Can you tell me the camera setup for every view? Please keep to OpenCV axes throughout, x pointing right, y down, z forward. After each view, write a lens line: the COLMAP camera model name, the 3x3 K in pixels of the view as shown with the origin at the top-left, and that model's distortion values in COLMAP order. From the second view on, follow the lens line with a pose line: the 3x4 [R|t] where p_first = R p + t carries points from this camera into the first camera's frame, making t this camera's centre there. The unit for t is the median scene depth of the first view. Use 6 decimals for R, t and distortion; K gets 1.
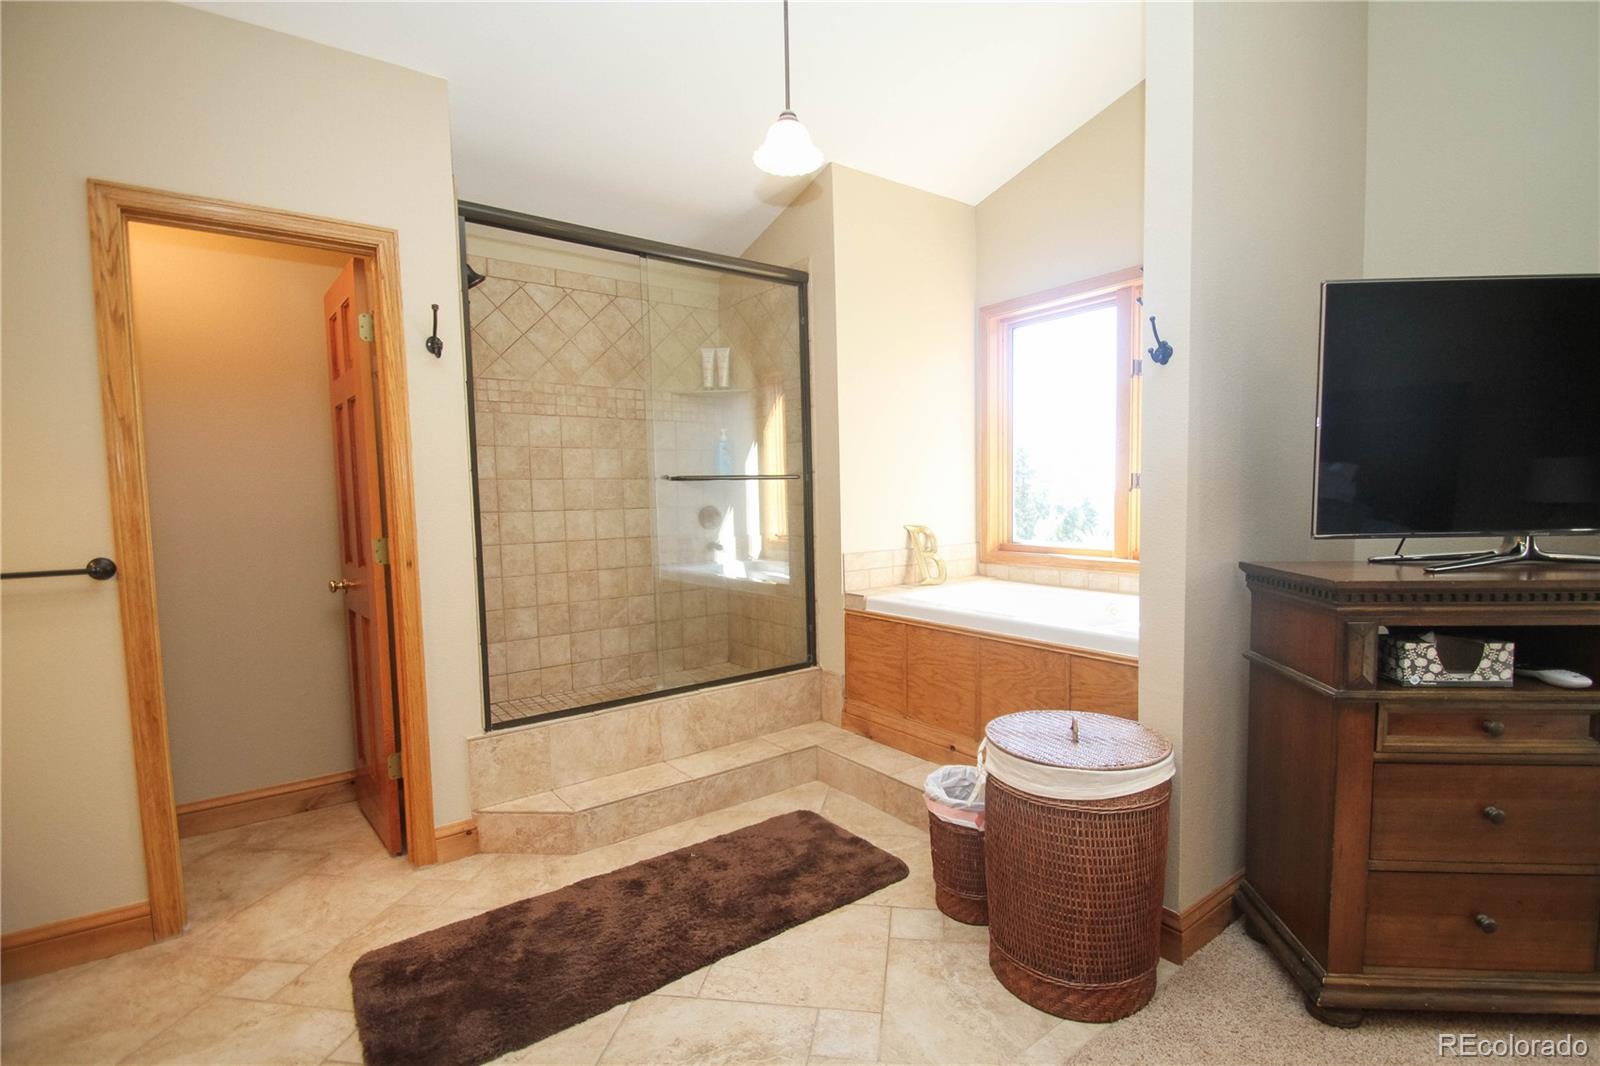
lens RADIAL K [[742.5, 0, 820.1], [0, 742.5, 545.8], [0, 0, 1]] dist [0.015114, -0.018951]
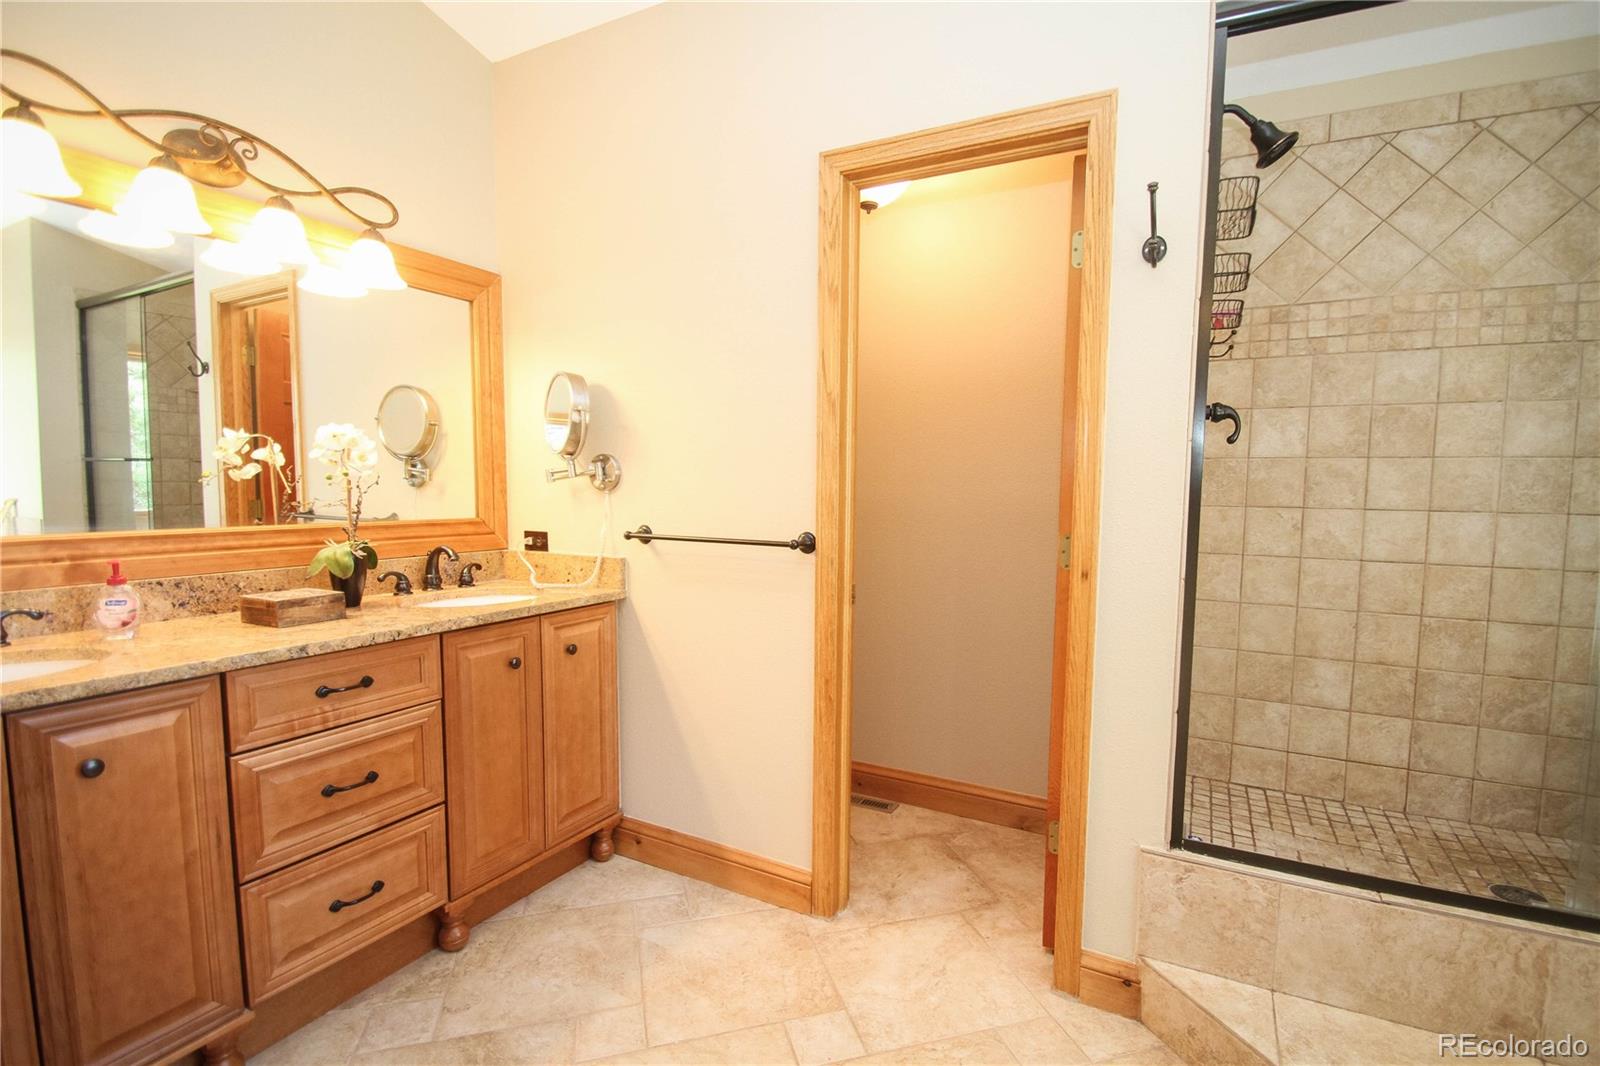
lens RADIAL K [[742.5, 0, 820.1], [0, 742.5, 545.8], [0, 0, 1]] dist [0.015114, -0.018951]
pose [[0.423163, 0.099889, -0.900531, -0.023811], [-0.083301, 0.993984, 0.071112, -0.030586], [0.902216, 0.044923, 0.428938, 0.443287]]
